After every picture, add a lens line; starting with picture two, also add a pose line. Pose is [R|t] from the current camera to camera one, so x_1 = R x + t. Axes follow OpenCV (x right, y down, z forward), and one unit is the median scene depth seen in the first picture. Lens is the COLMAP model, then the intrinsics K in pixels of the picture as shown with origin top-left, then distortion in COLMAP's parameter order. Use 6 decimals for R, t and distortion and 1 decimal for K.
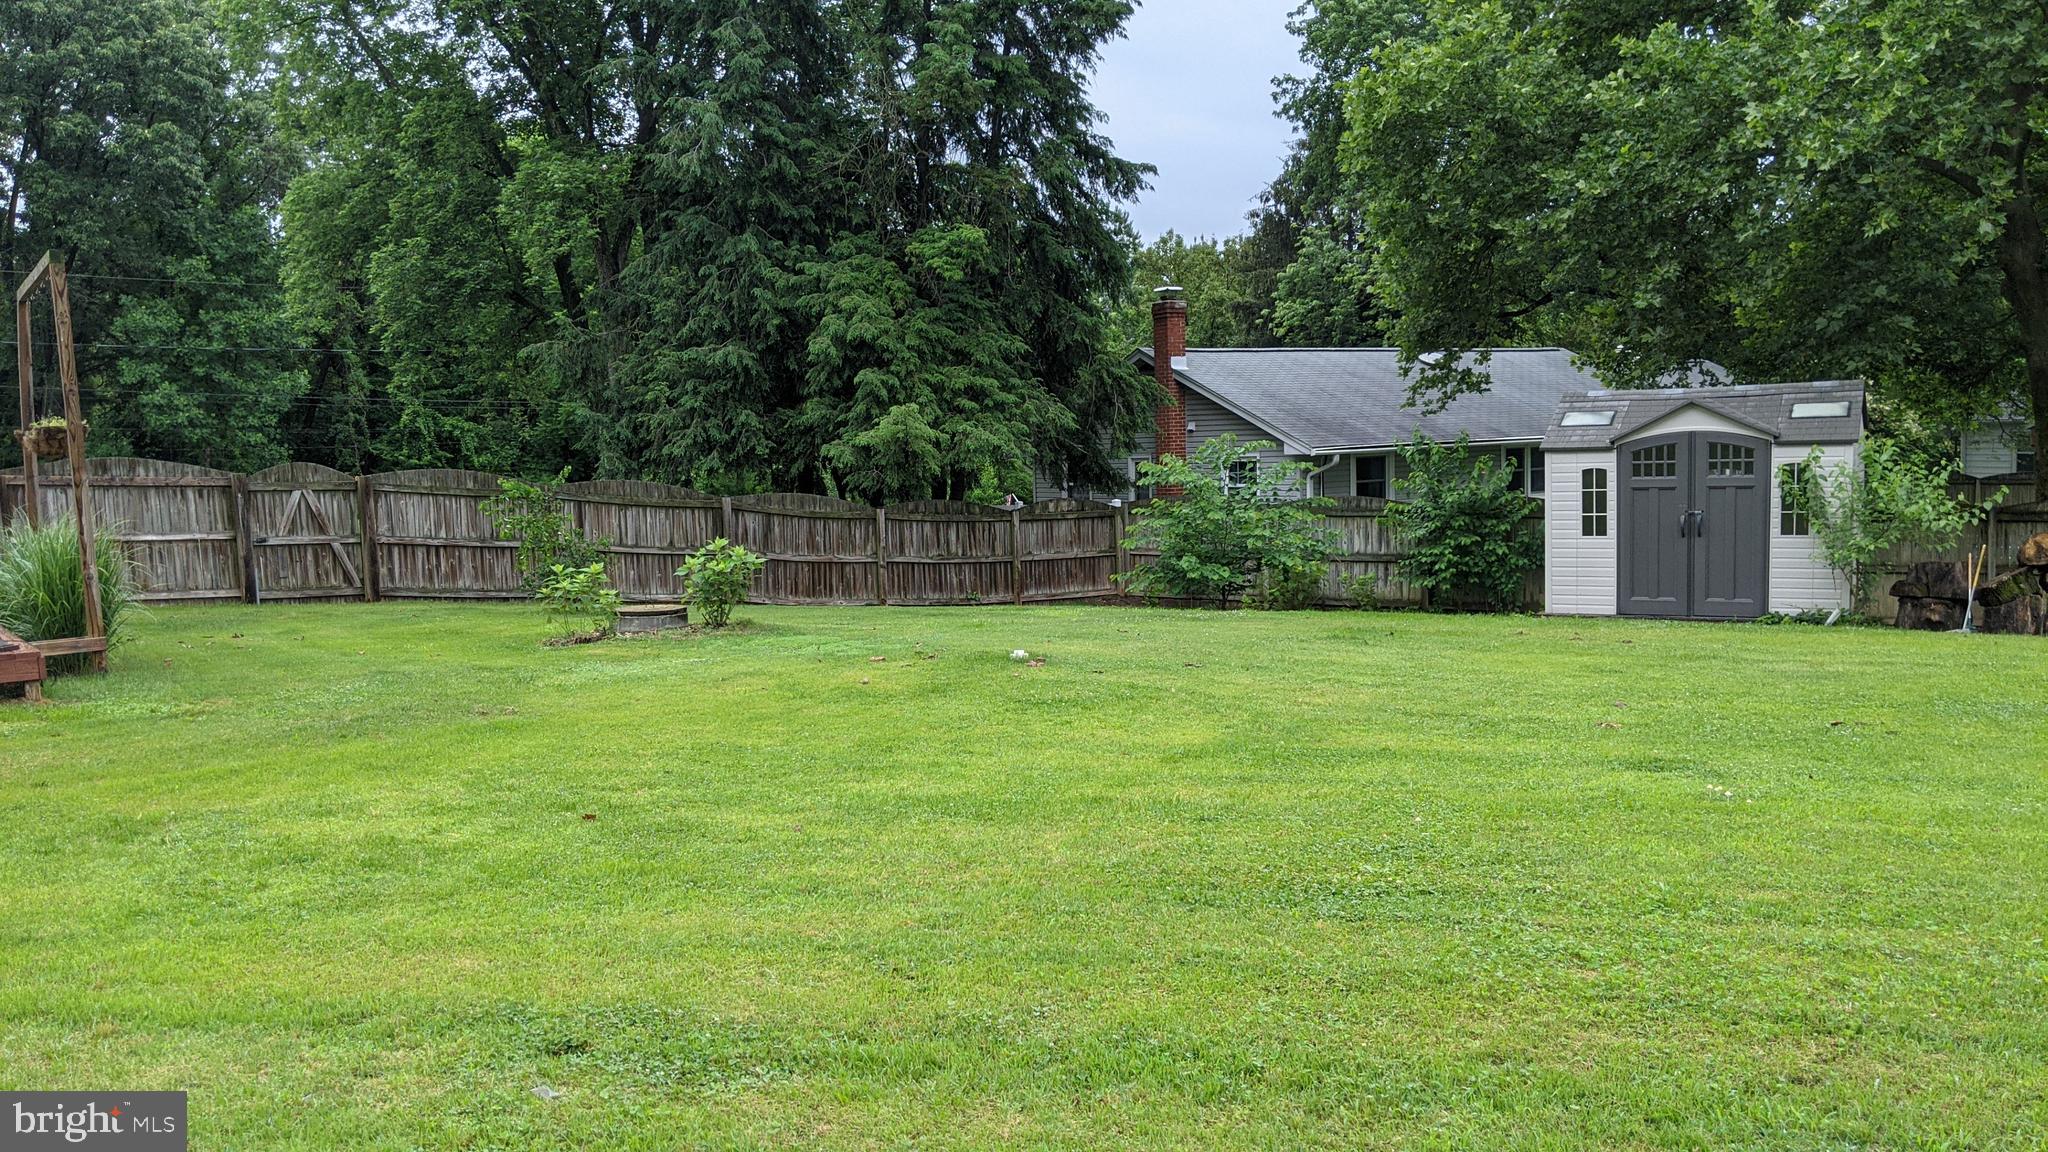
lens RADIAL K [[1565.0, 0, 1061.9], [0, 1565.0, 607.6], [0, 0, 1]] dist [0.058977, -0.121909]
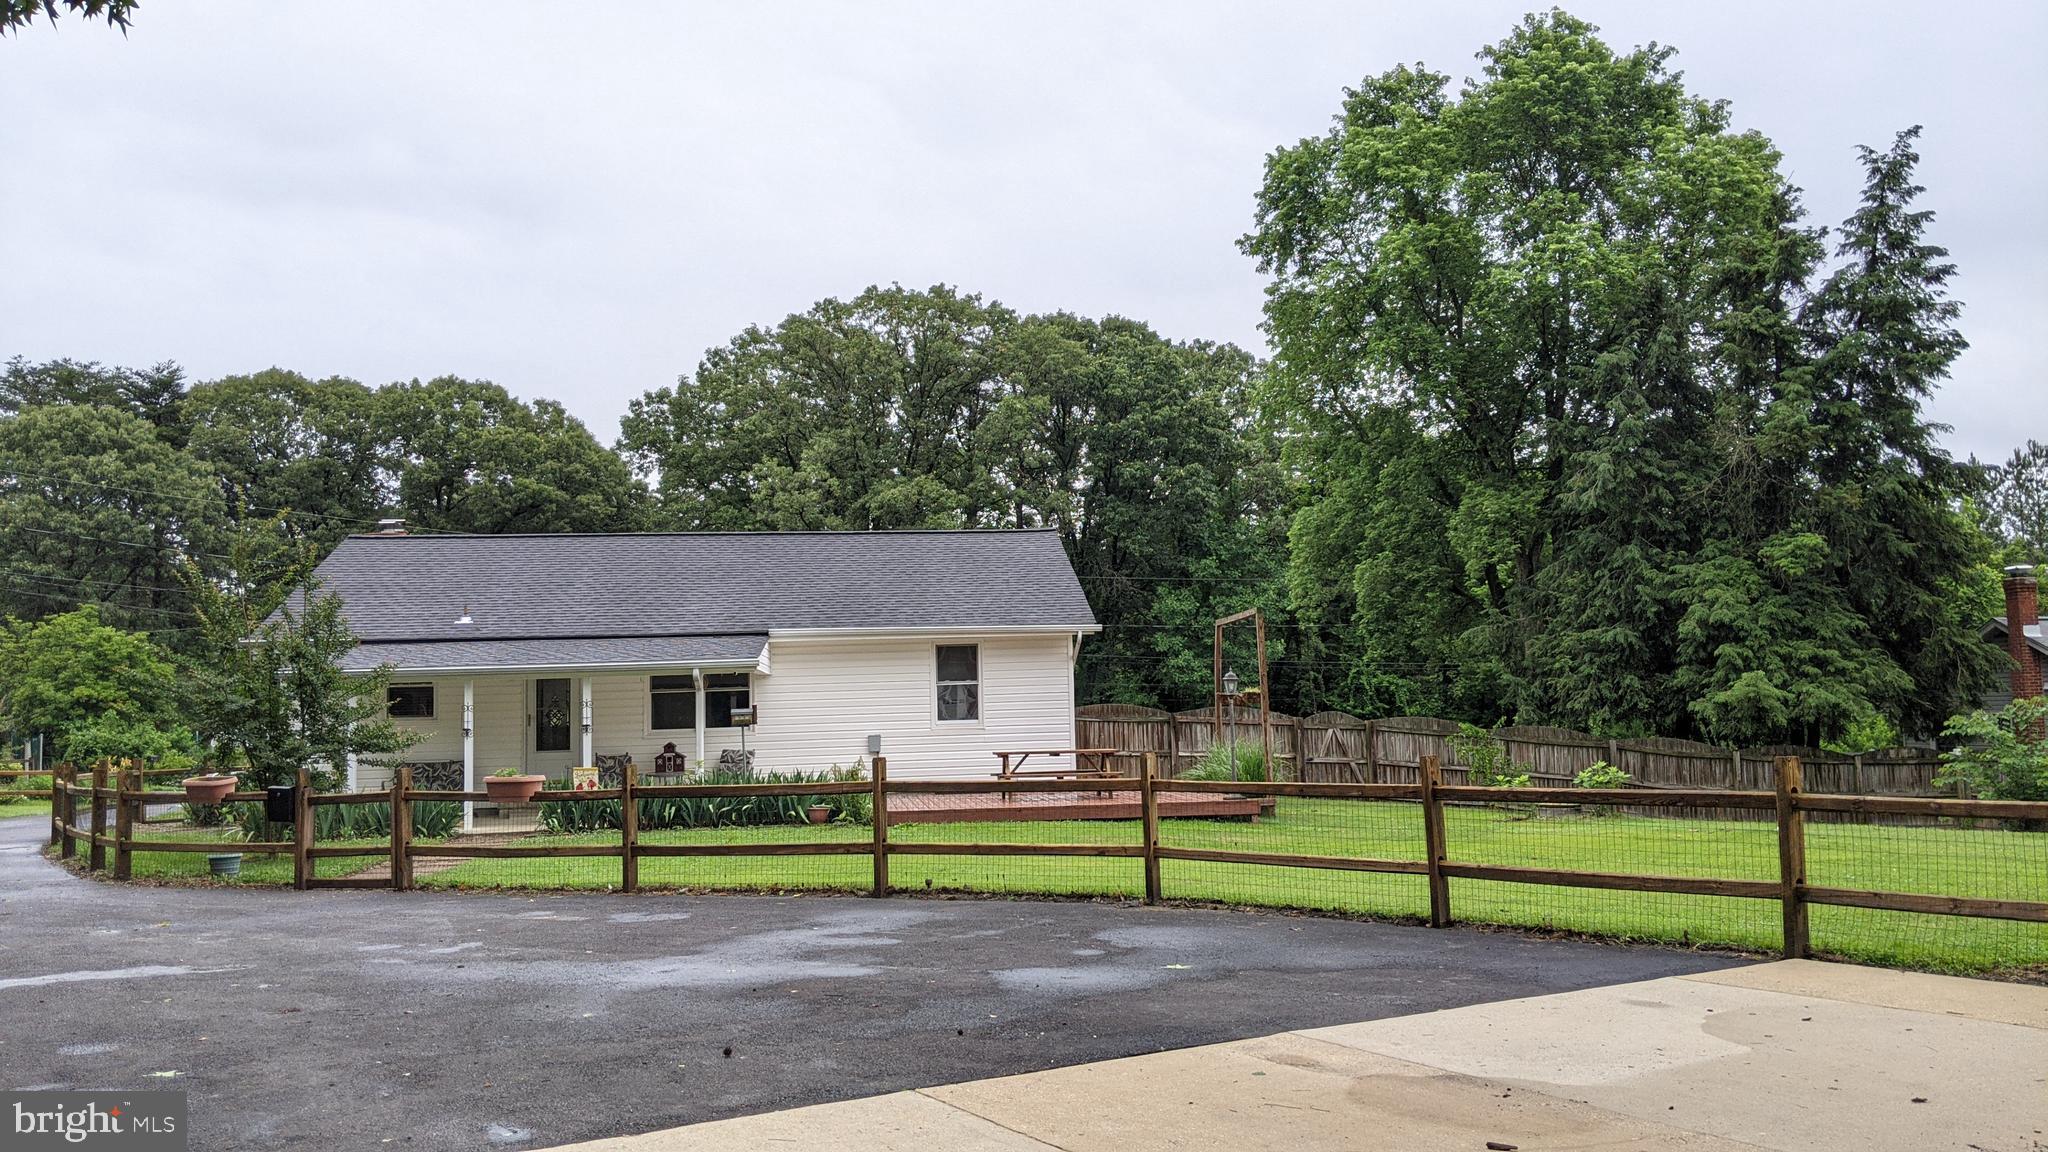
lens RADIAL K [[1642.6, 0, 1024.0], [0, 1642.6, 576.0], [0, 0, 1]] dist [0.086451, -0.163233]
pose [[0.847453, -0.034805, -0.529729, 0.110907], [-0.057893, 0.985838, -0.157389, 0.042711], [0.527705, 0.164048, 0.833436, -0.459632]]
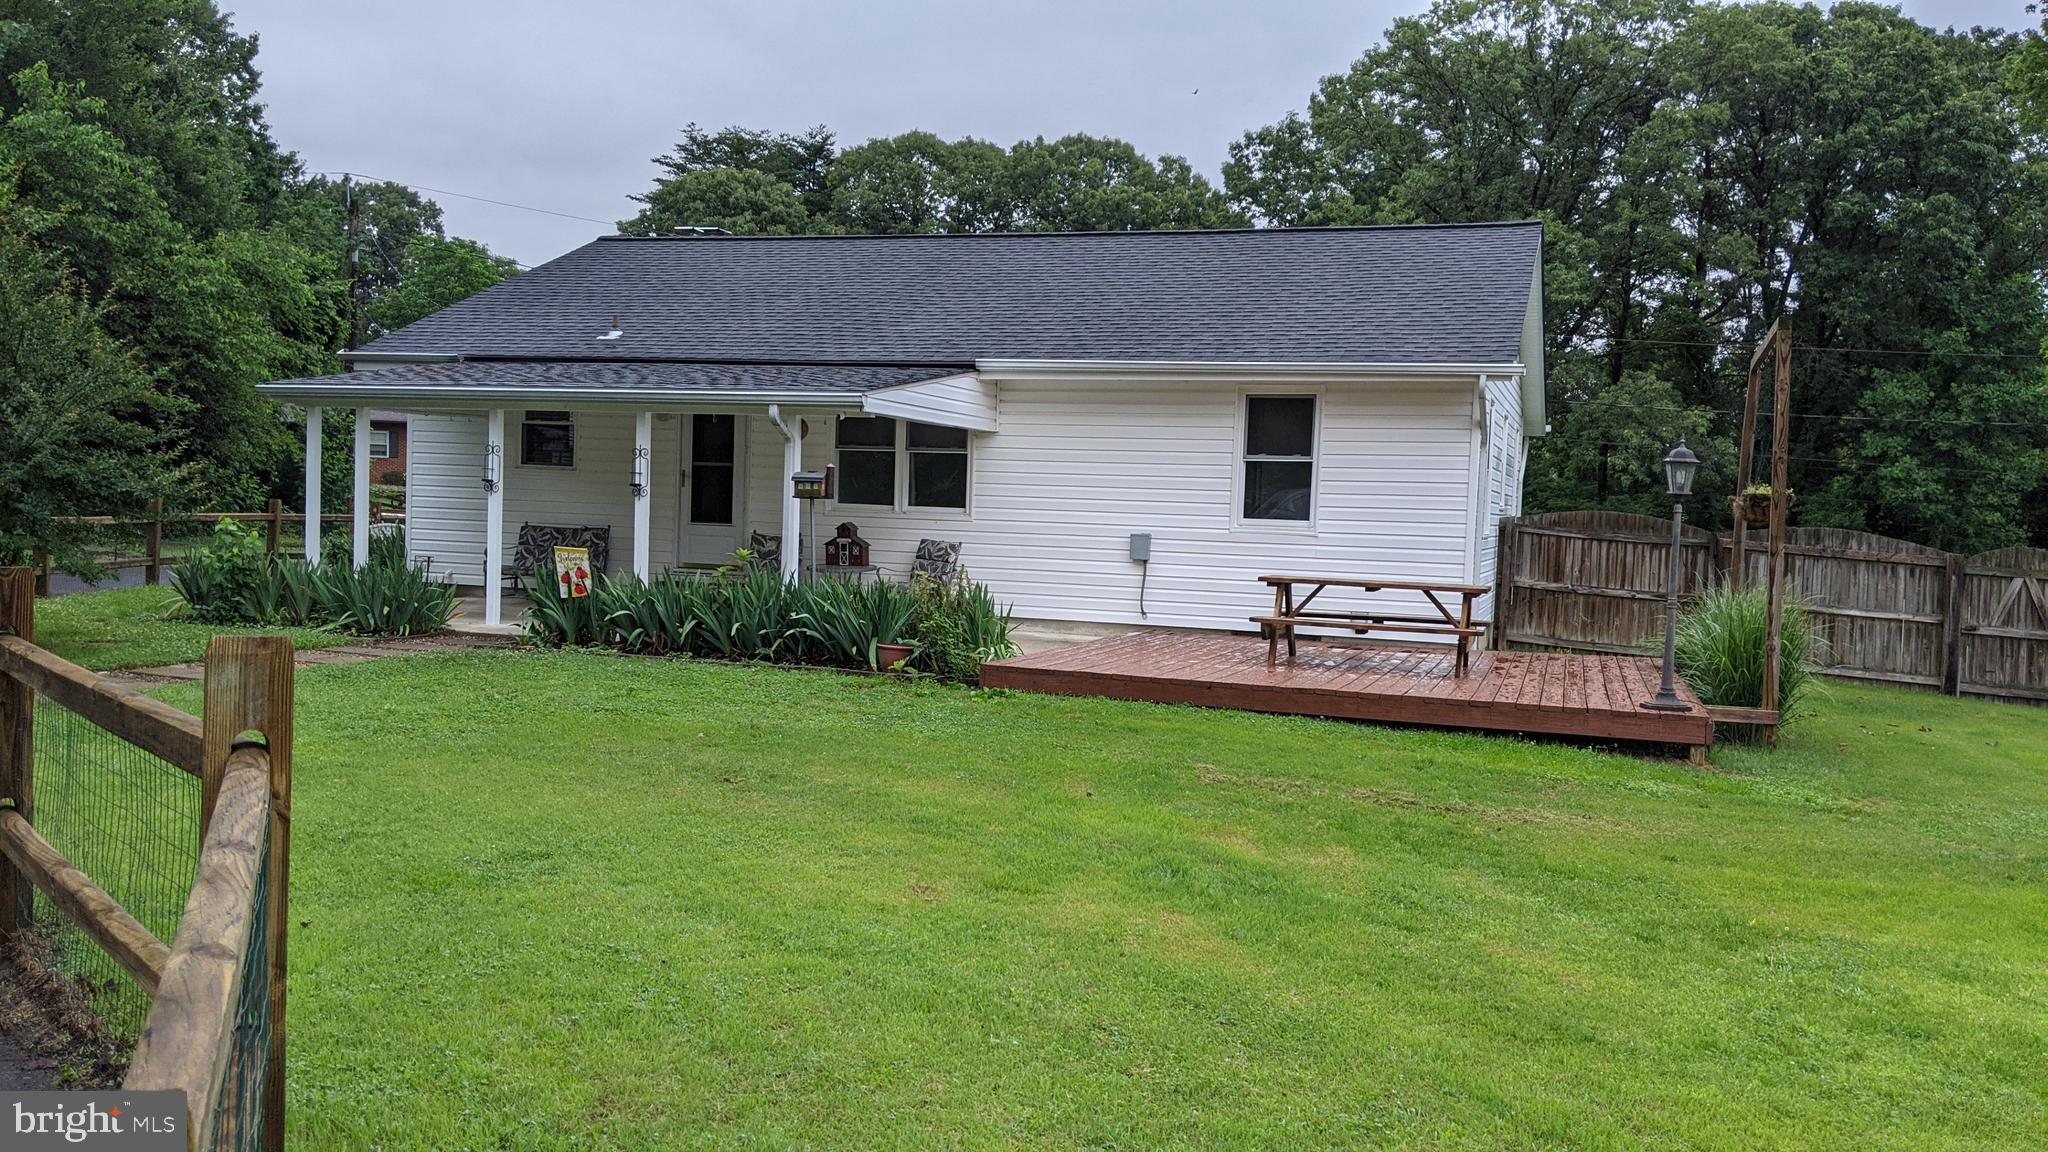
lens RADIAL K [[1592.3, 0, 1076.4], [0, 1592.3, 581.1], [0, 0, 1]] dist [0.067932, -0.127094]
pose [[0.545435, 0.089501, -0.833361, -0.012481], [-0.143933, 0.989514, 0.012067, -0.005015], [0.825702, 0.113366, 0.552598, 0.040782]]
